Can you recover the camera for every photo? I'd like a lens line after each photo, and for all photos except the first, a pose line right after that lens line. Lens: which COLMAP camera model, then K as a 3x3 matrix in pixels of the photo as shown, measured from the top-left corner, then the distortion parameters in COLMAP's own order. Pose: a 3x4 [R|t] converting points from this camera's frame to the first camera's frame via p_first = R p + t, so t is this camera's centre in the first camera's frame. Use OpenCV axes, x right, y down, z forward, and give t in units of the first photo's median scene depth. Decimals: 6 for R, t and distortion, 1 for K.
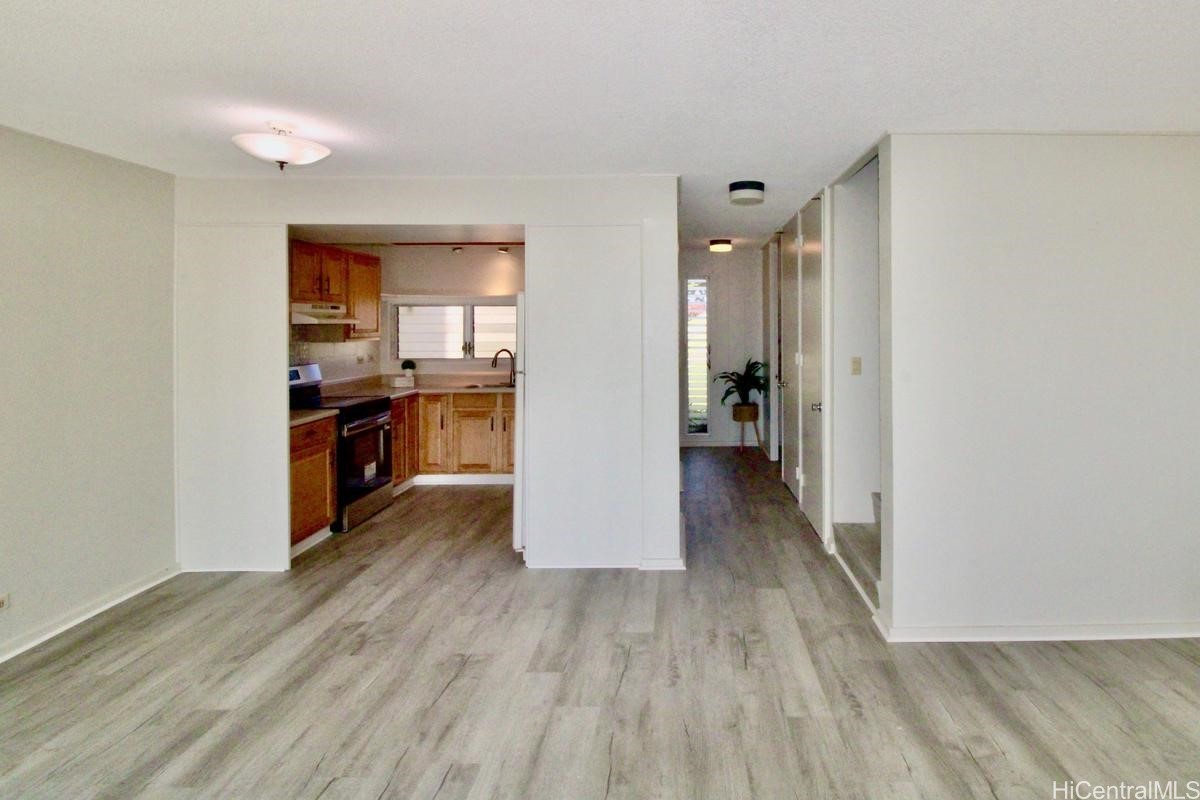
lens RADIAL K [[655.5, 0, 647.6], [0, 655.5, 325.1], [0, 0, 1]] dist [0.001766, -0.016099]
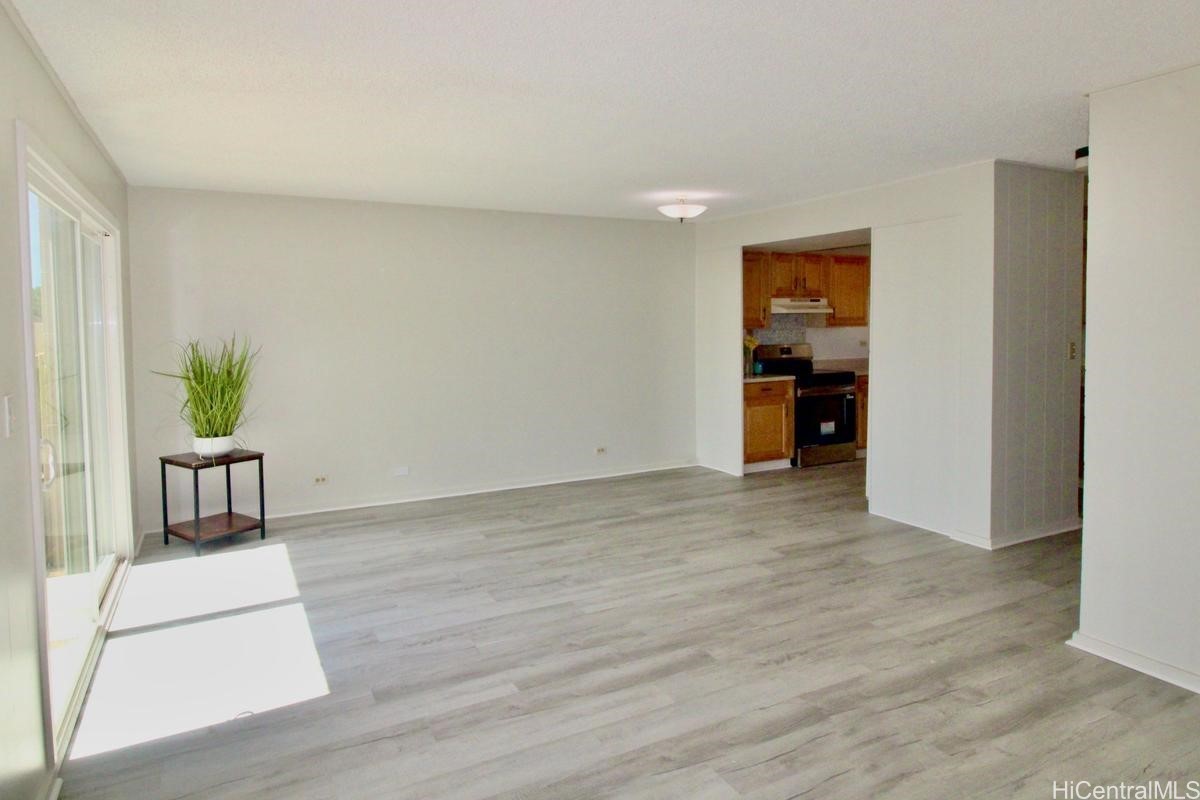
lens RADIAL K [[661.6, 0, 560.9], [0, 661.6, 365.1], [0, 0, 1]] dist [0.001117, 0.000111]
pose [[0.445684, 0.059634, -0.893202, 0.835813], [0.008553, 0.997449, 0.070862, 0.006879], [0.895150, -0.039222, 0.444037, -0.061899]]
